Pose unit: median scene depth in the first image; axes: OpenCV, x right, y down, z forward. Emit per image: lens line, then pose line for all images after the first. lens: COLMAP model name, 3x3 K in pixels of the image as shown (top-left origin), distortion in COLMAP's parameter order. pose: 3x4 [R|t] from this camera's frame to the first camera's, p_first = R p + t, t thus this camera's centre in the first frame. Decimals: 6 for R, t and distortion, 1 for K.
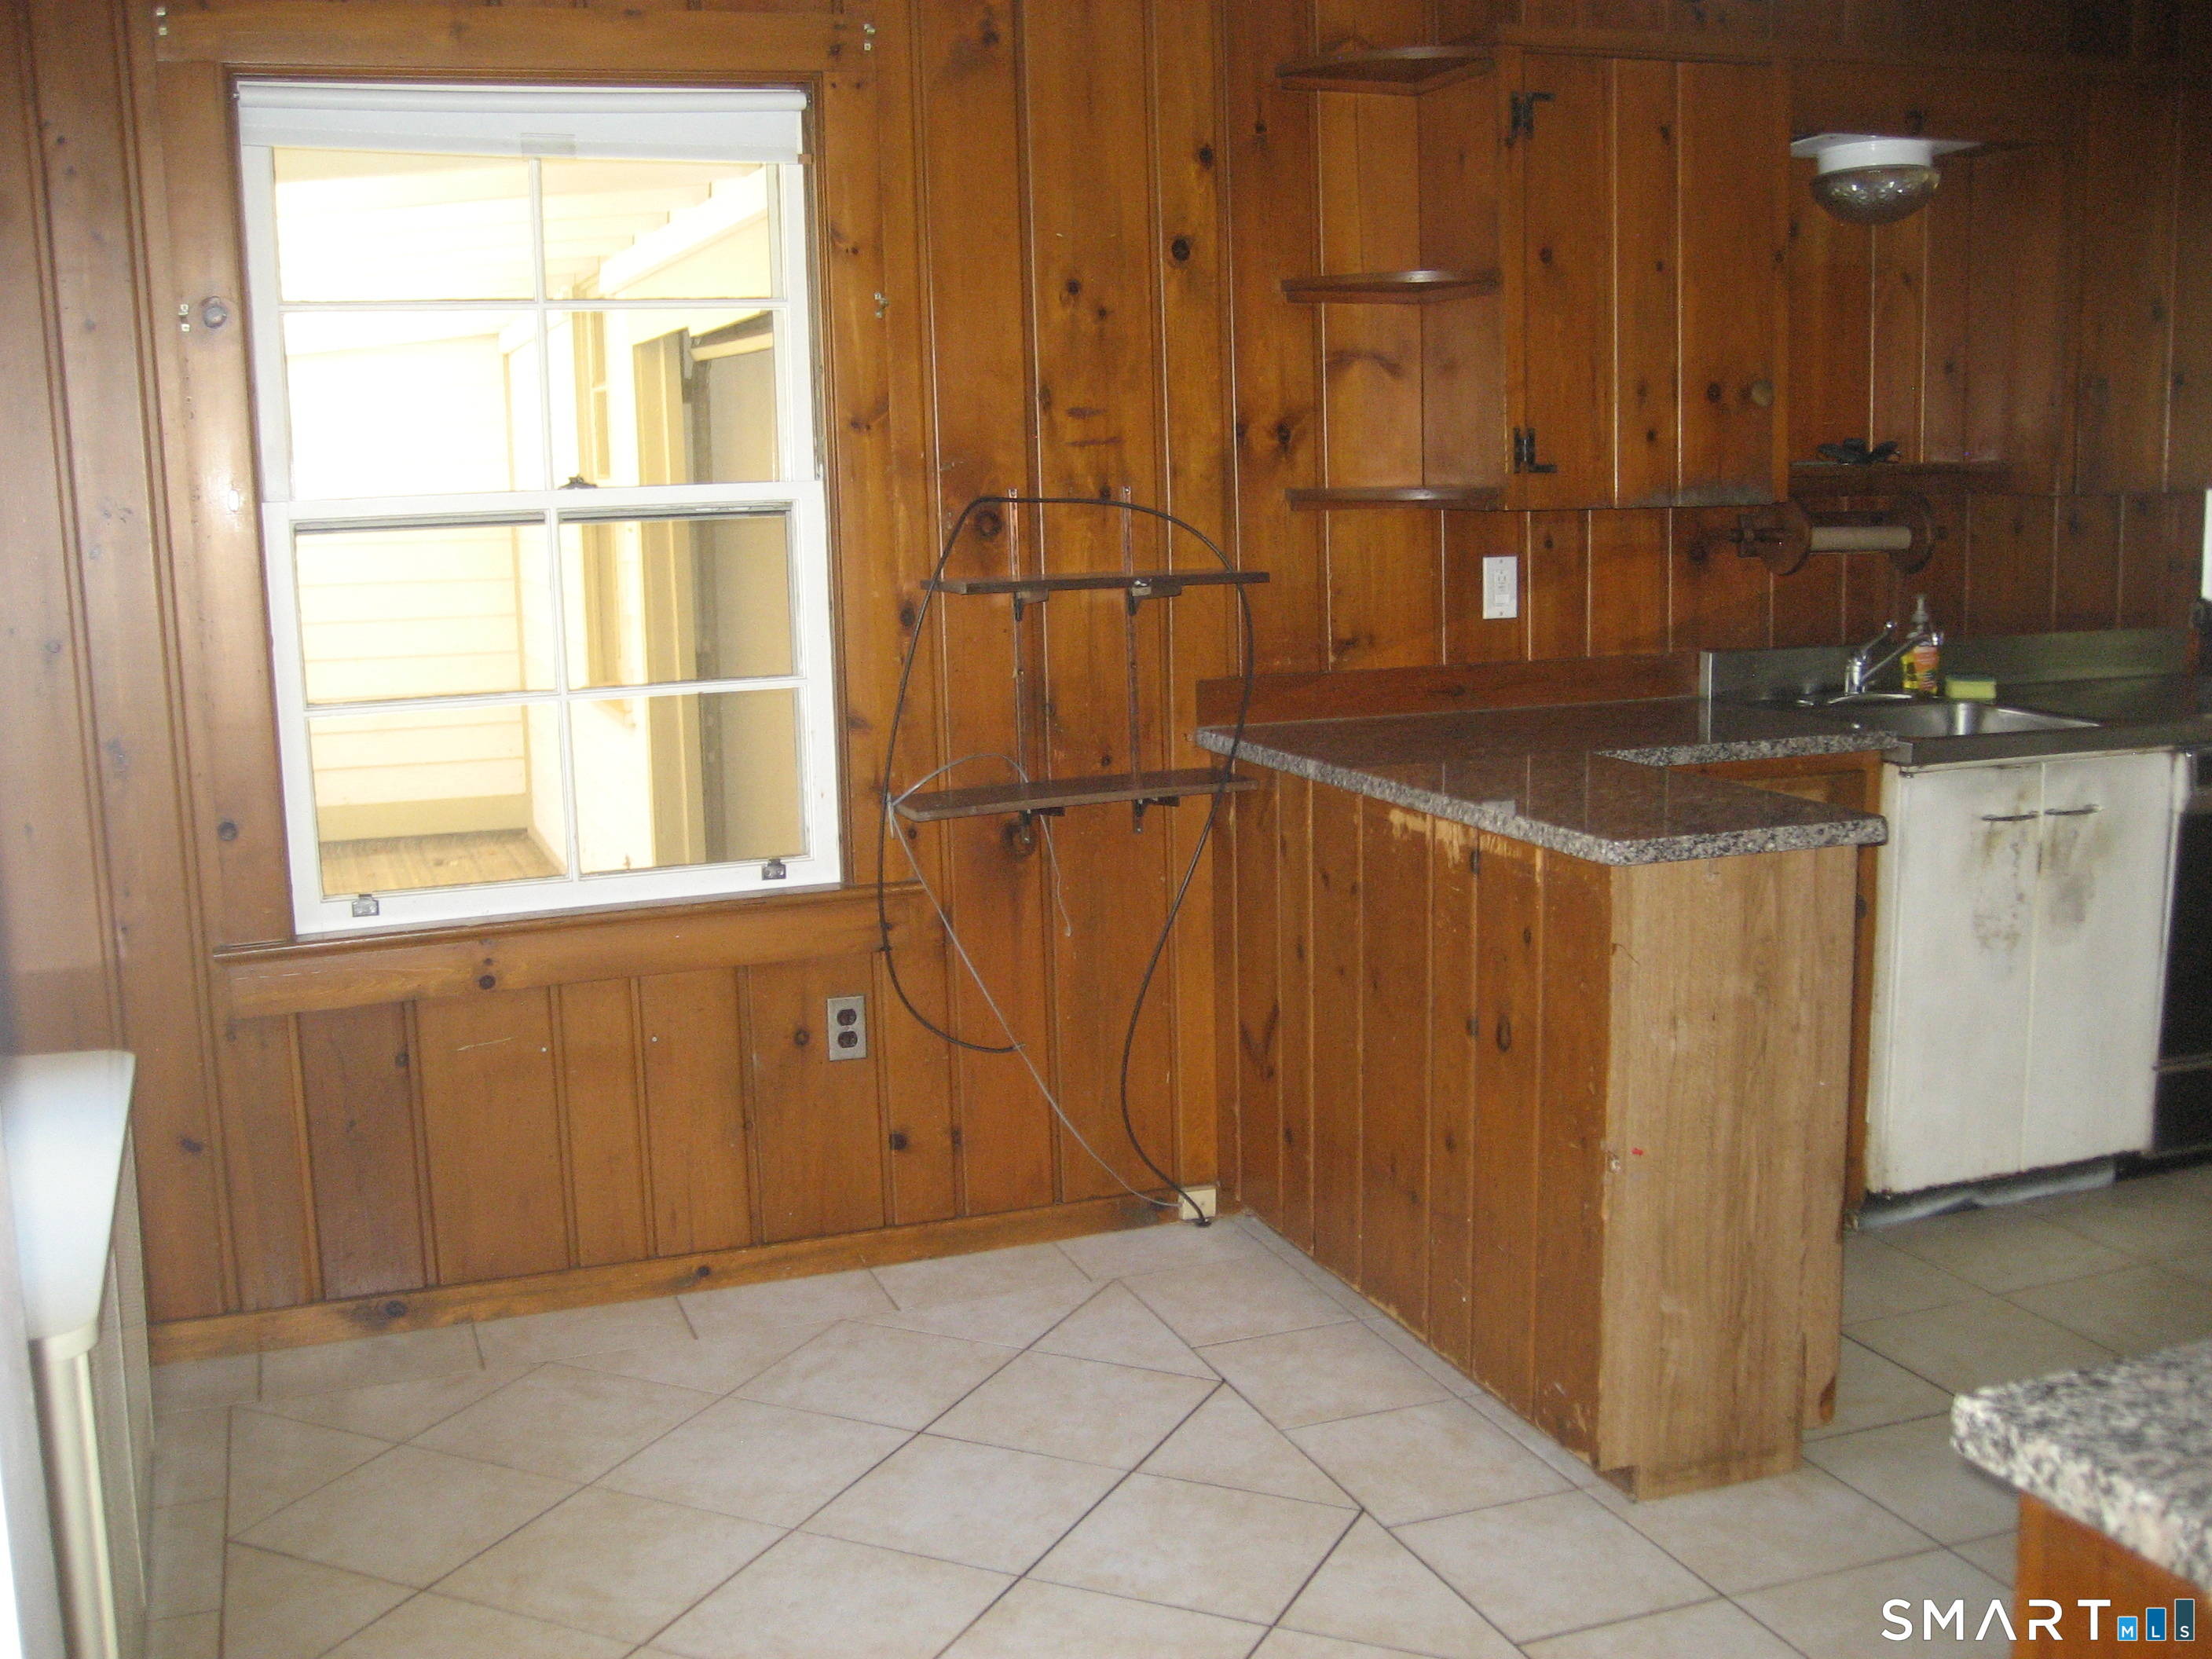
lens RADIAL K [[2325.9, 0, 1134.2], [0, 2325.9, 859.9], [0, 0, 1]] dist [-0.152909, 0.200944]
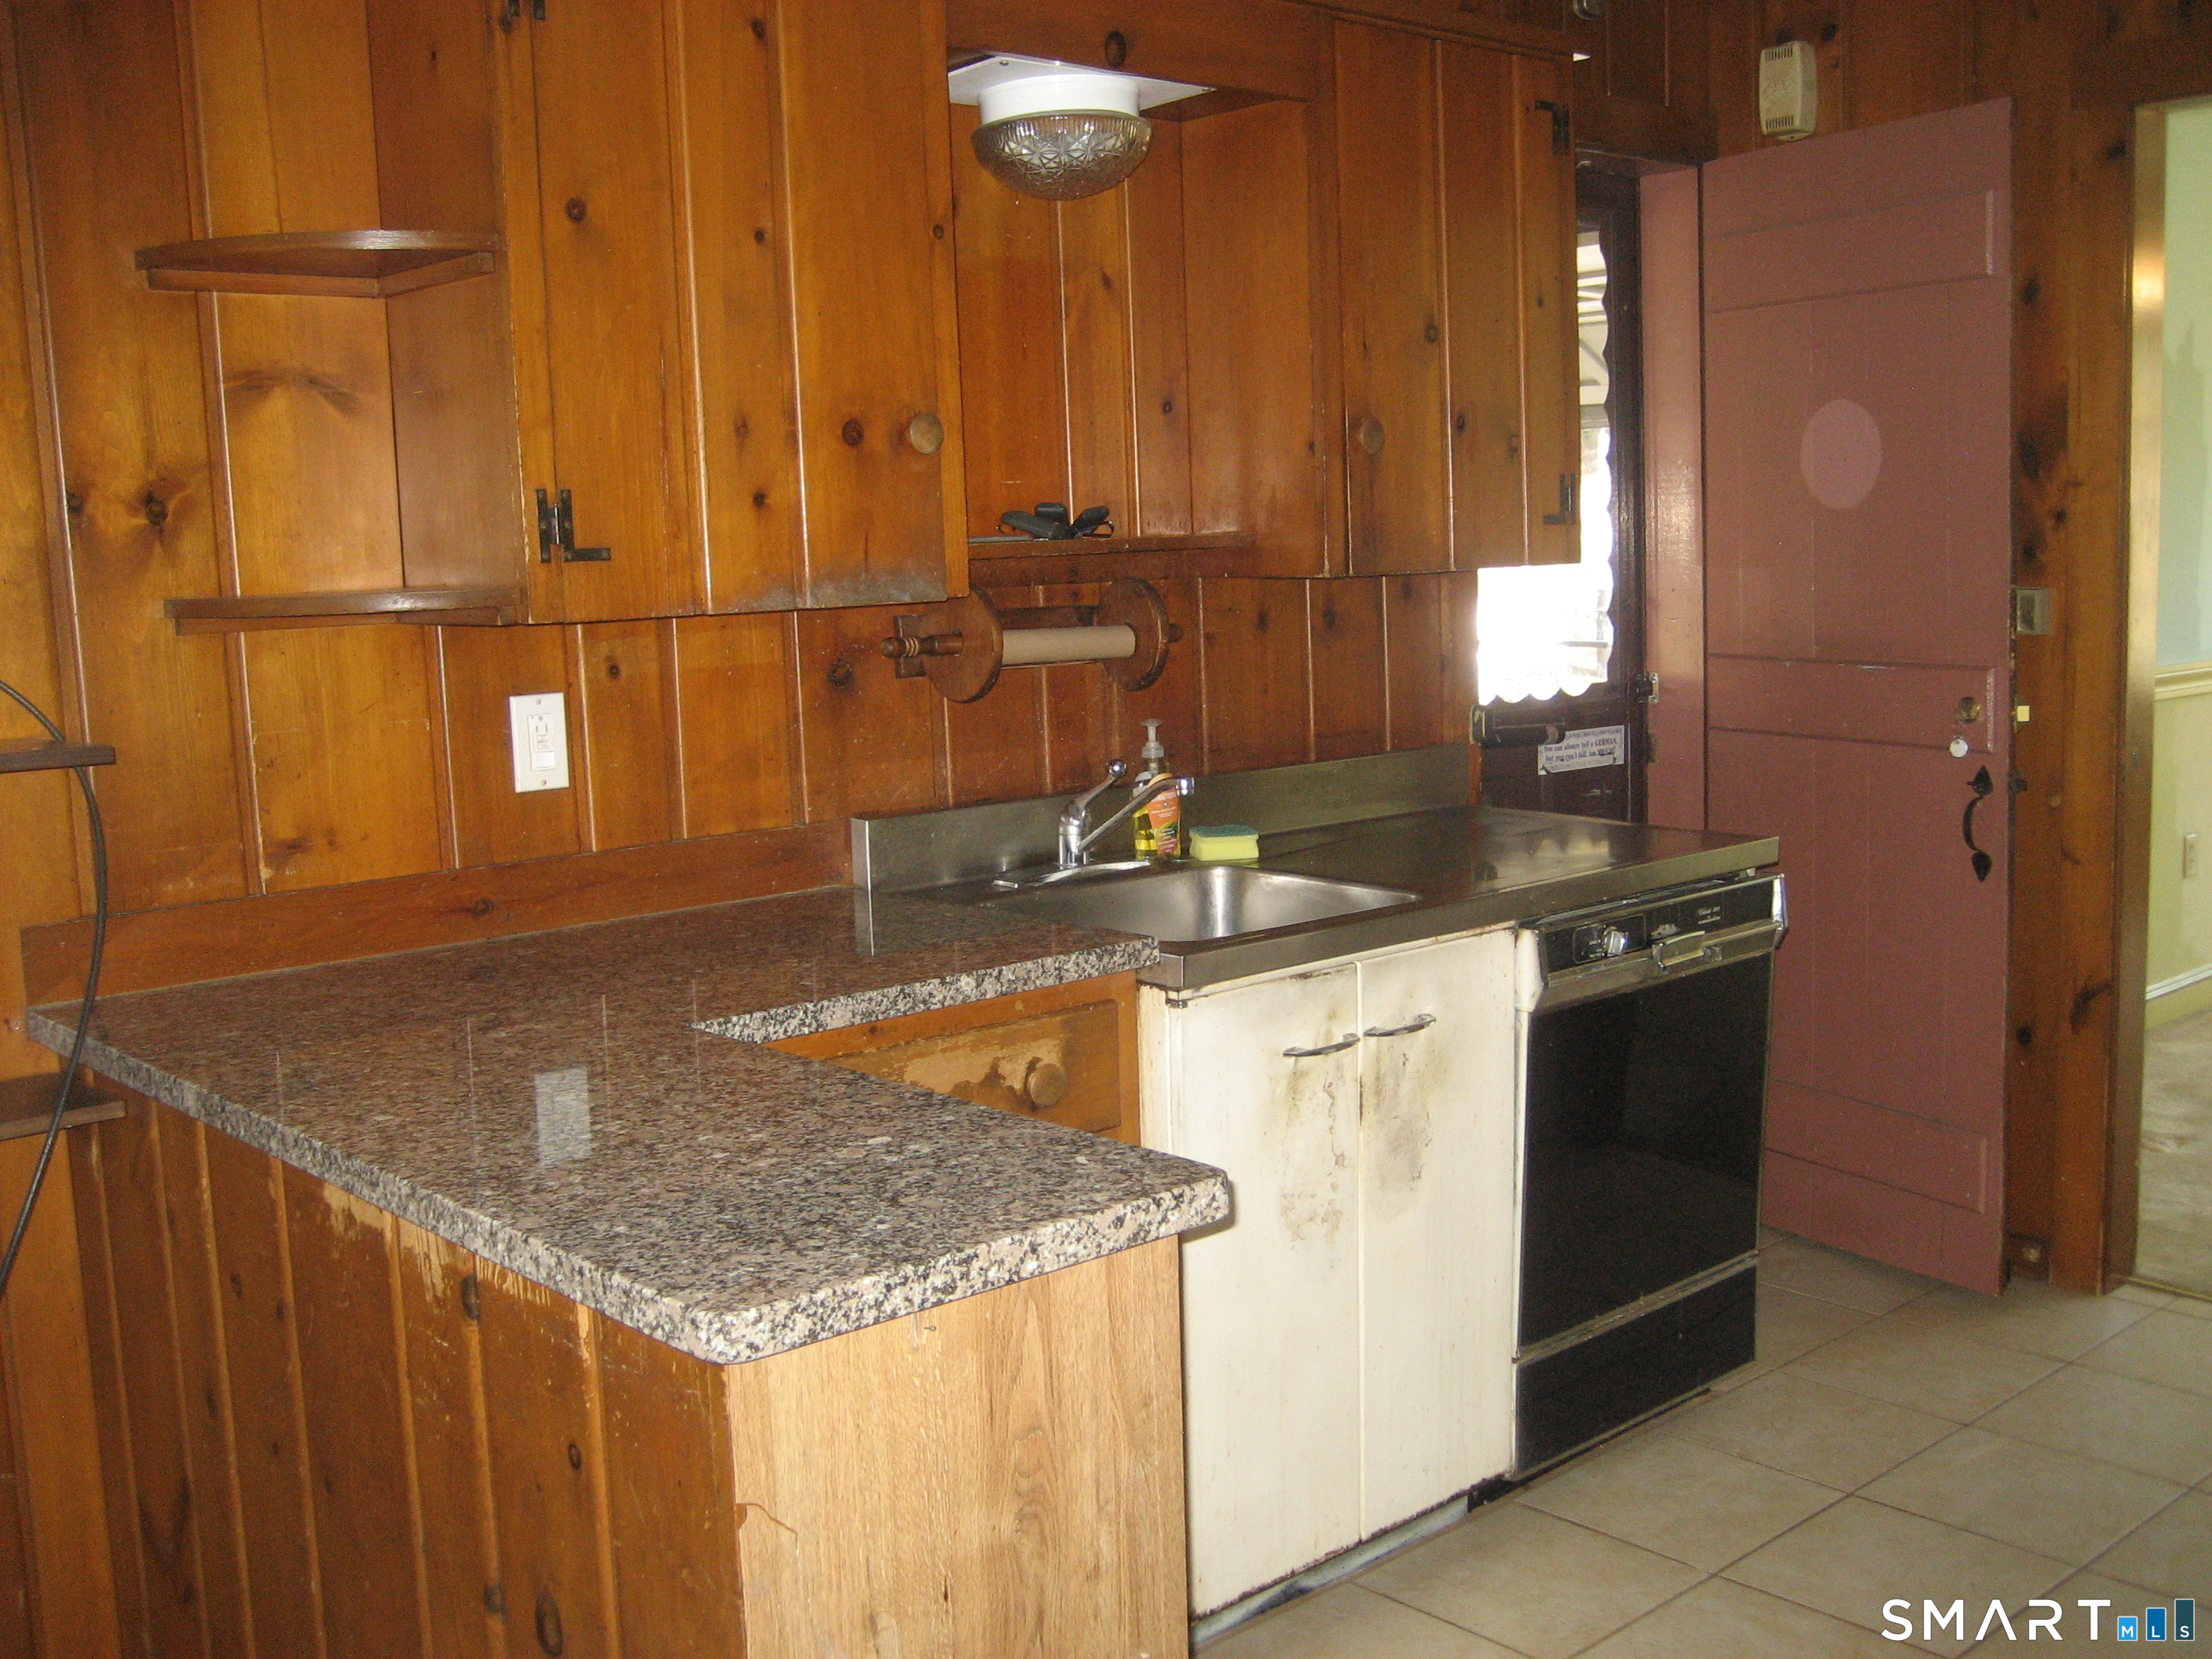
lens RADIAL K [[2325.9, 0, 1134.2], [0, 2325.9, 859.9], [0, 0, 1]] dist [-0.152909, 0.200944]
pose [[0.931849, -0.056666, 0.358395, 0.085392], [0.071691, 0.997012, -0.028765, -0.058078], [-0.355694, 0.052498, 0.933127, 0.365636]]
